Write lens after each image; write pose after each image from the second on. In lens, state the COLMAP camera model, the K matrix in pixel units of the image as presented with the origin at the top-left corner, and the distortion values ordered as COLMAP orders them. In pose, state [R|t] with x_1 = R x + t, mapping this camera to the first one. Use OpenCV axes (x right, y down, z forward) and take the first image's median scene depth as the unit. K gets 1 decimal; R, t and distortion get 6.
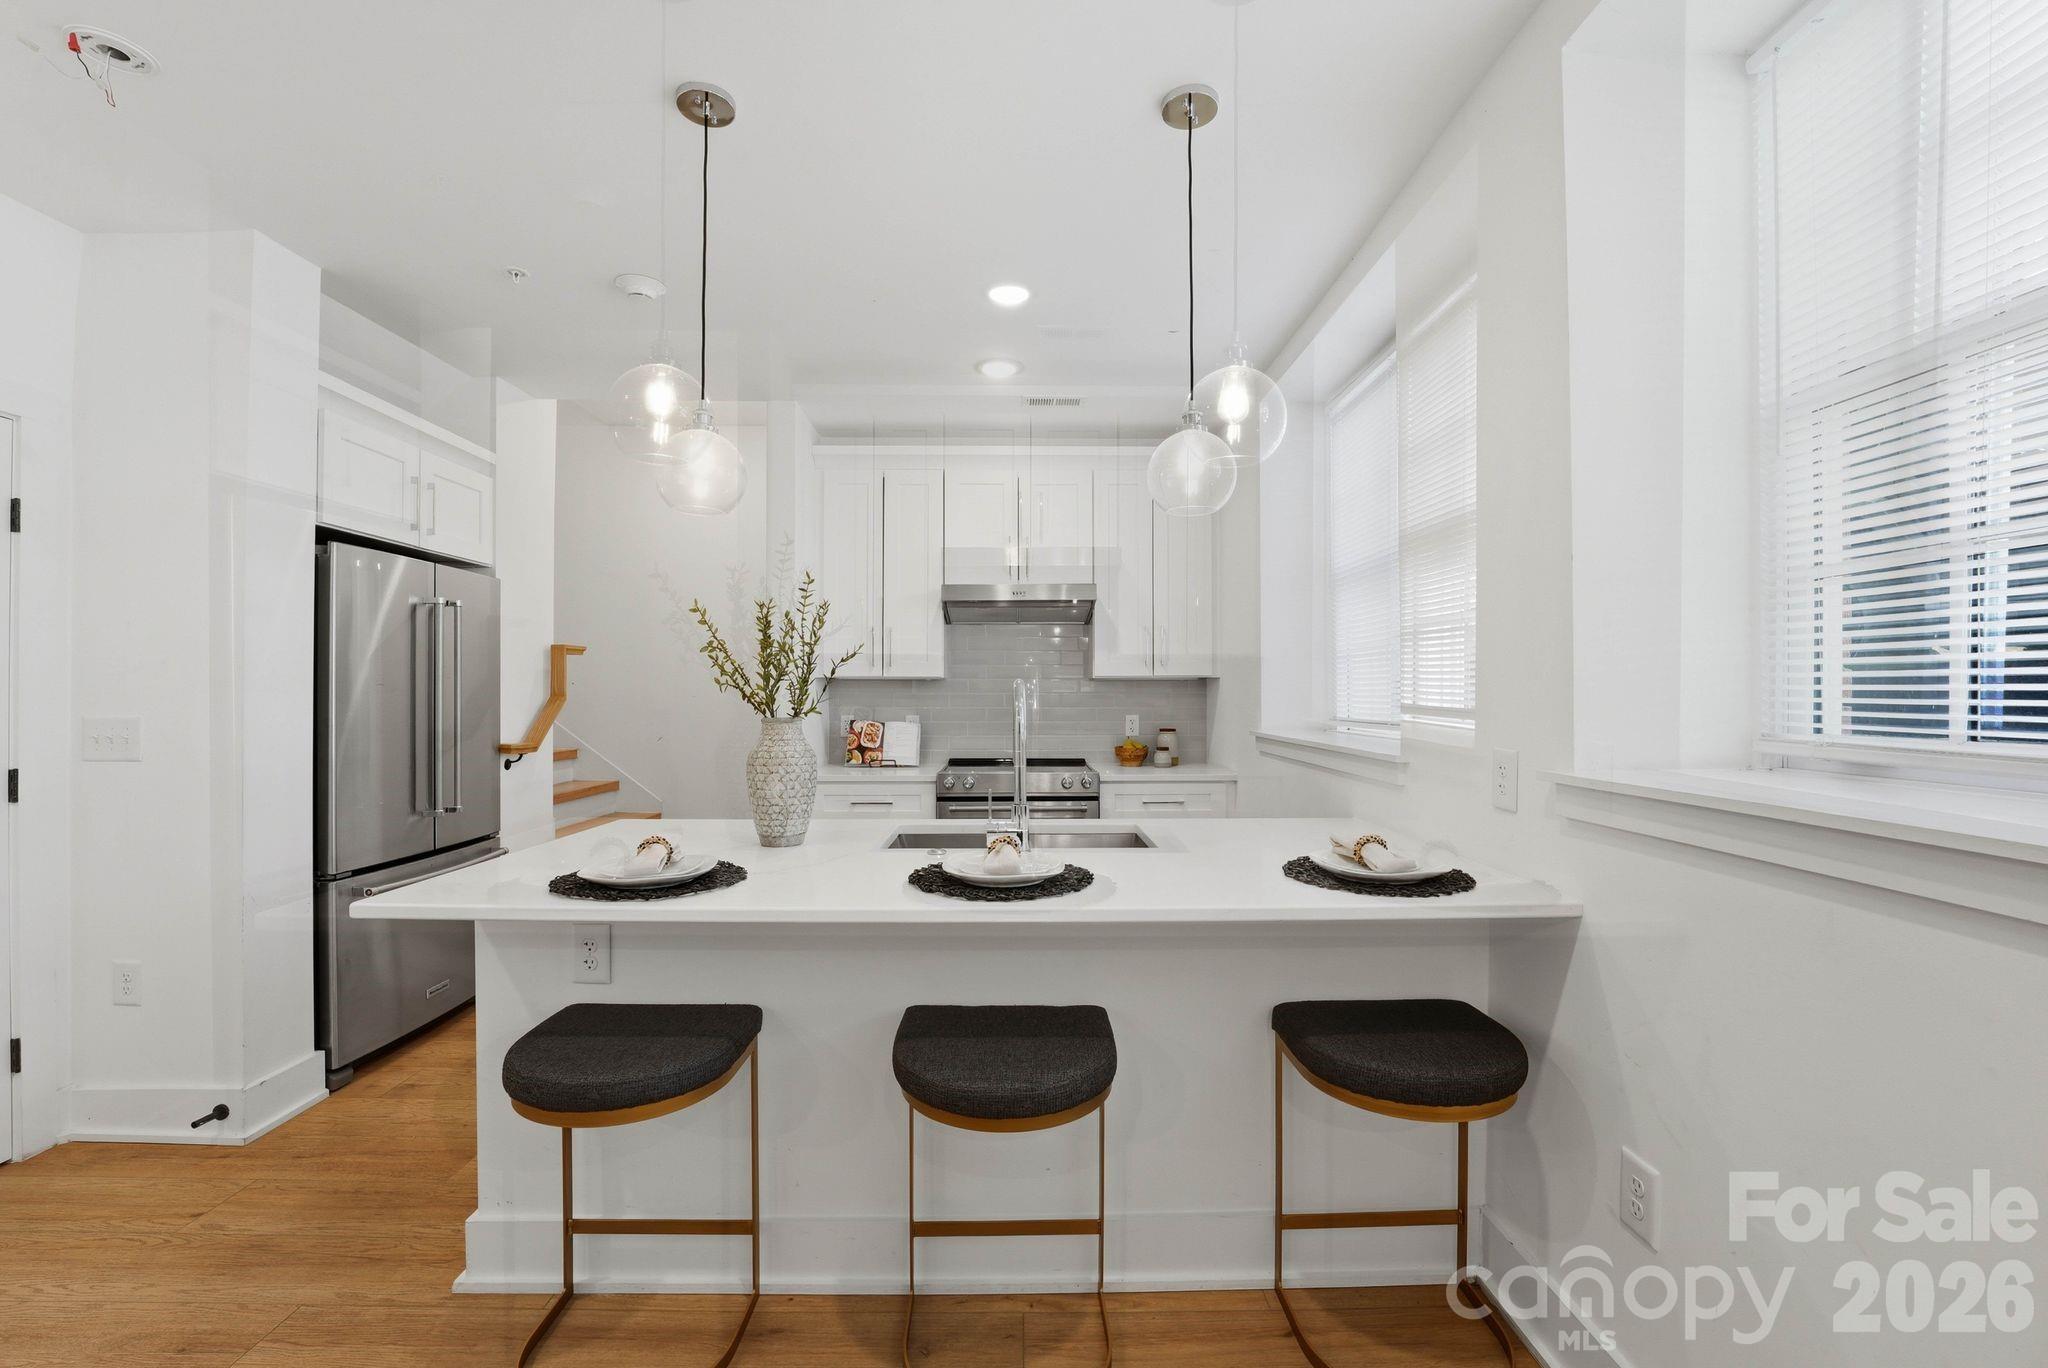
lens RADIAL K [[836.9, 0, 1020.5], [0, 836.9, 688.1], [0, 0, 1]] dist [-0.021297, 0.000004]
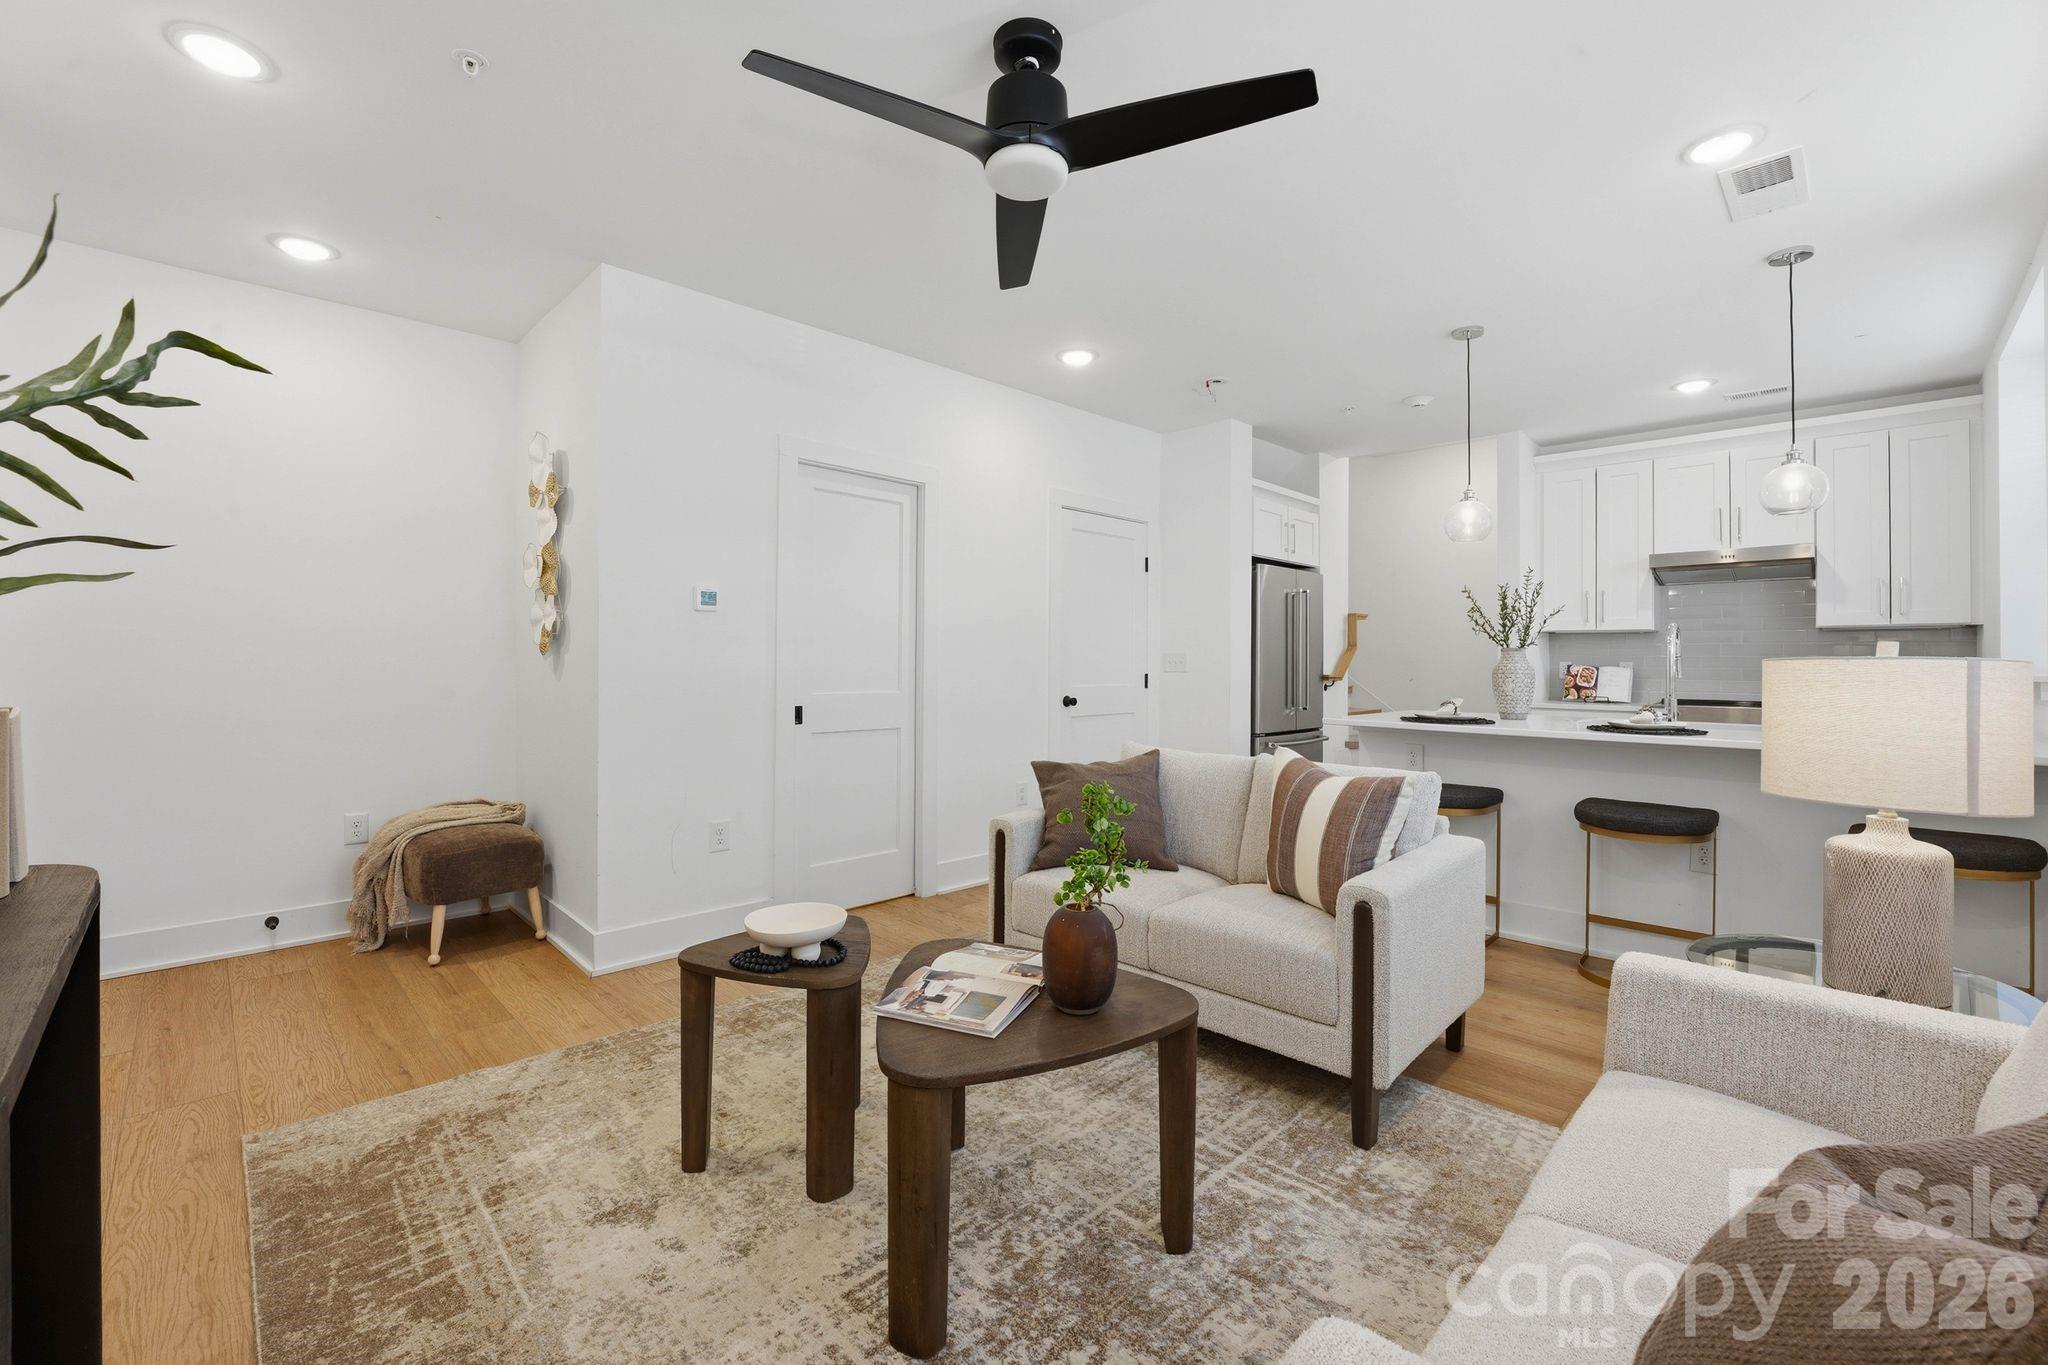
lens RADIAL K [[844.8, 0, 1029.0], [0, 844.8, 658.3], [0, 0, 1]] dist [-0.034476, 0.004793]
pose [[0.702111, 0.002193, -0.712064, 0.179635], [-0.000790, 0.999997, 0.002301, 0.037047], [0.712067, -0.001053, 0.702110, -0.686751]]
